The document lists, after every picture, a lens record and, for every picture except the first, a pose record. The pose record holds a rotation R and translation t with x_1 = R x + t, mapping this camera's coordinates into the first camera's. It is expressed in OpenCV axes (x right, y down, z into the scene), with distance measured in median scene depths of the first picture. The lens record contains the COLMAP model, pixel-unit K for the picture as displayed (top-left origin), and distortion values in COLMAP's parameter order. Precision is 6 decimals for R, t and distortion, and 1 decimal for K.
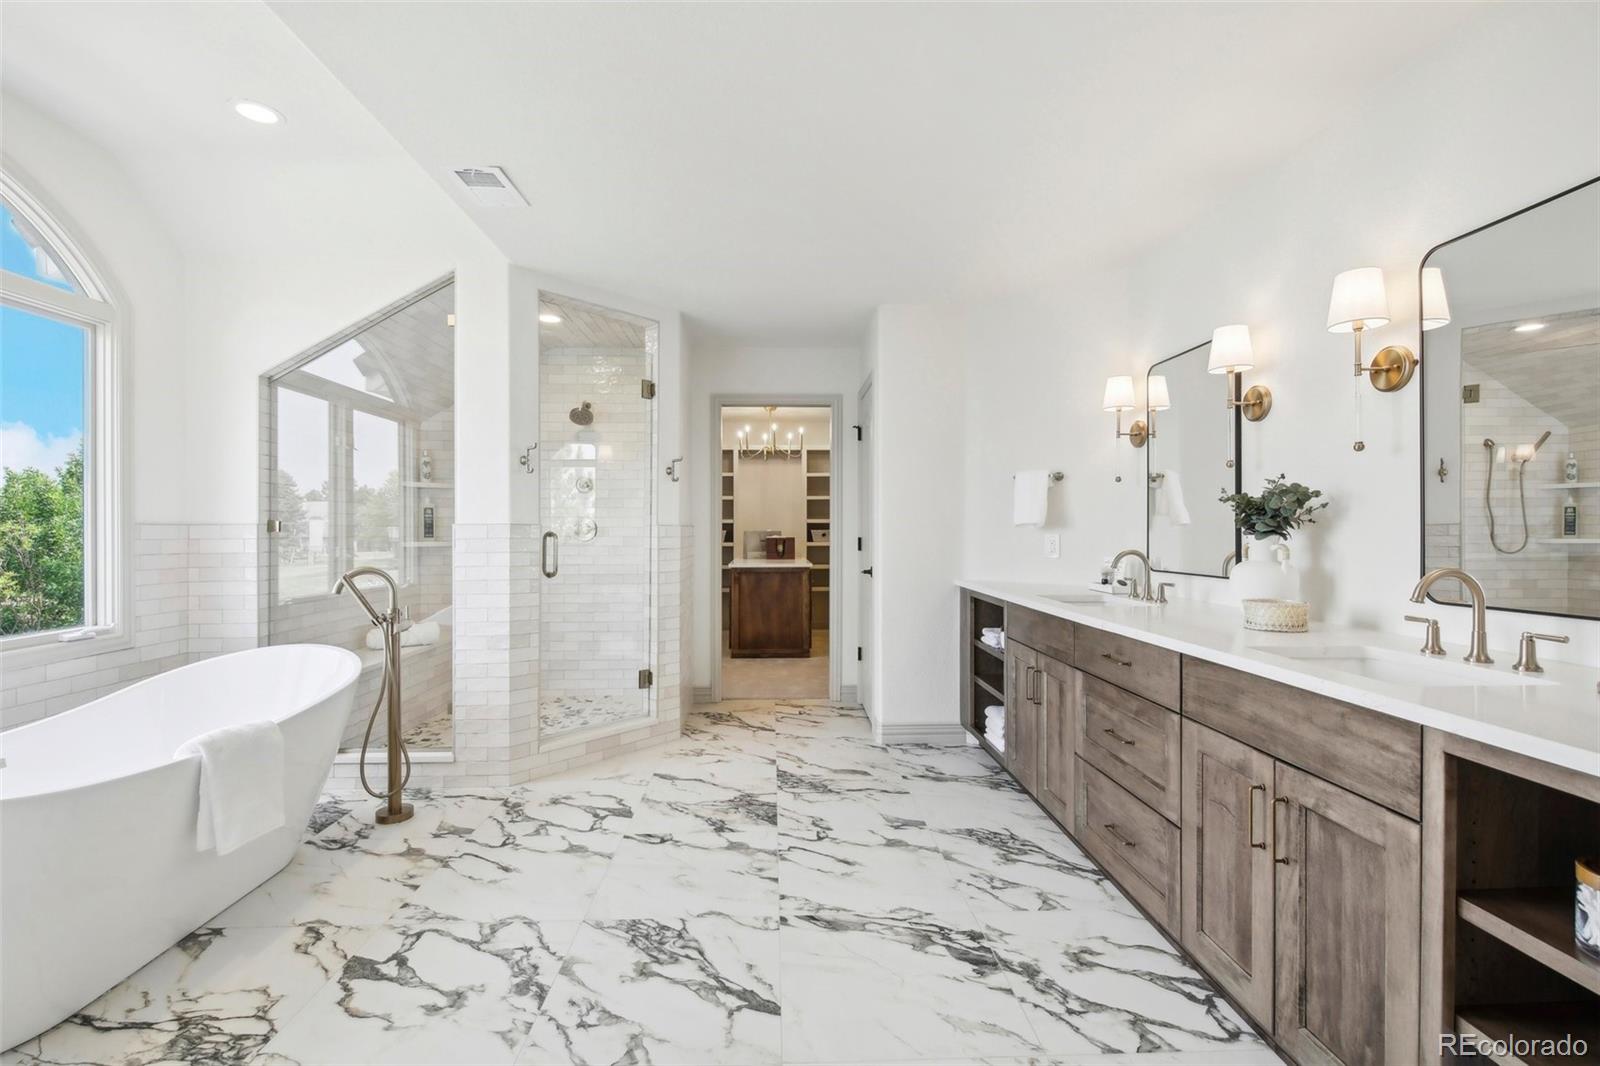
lens RADIAL K [[715.3, 0, 798.0], [0, 715.3, 532.0], [0, 0, 1]] dist [0.000177, 0.000004]
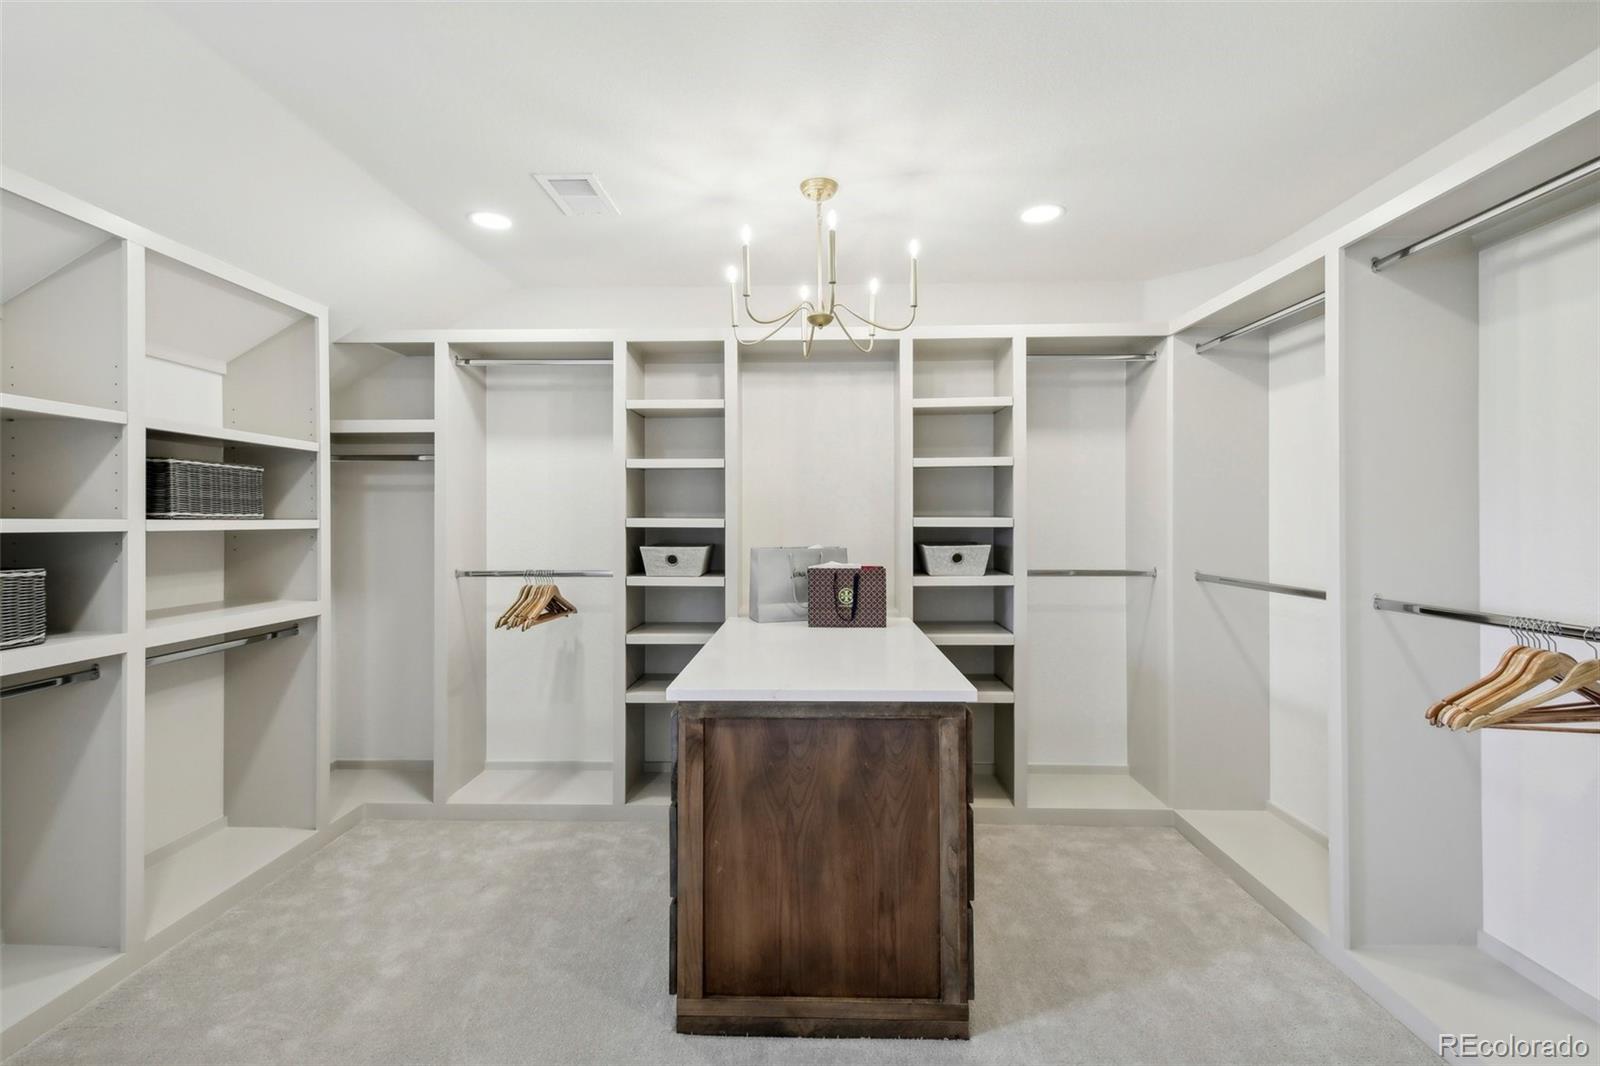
lens RADIAL K [[715.3, 0, 798.4], [0, 715.3, 525.2], [0, 0, 1]] dist [0.000177, 0.000004]
pose [[0.997955, 0.000572, -0.063922, -0.025249], [-0.000544, 1.000000, 0.000452, -0.014215], [0.063922, -0.000416, 0.997955, 0.618176]]
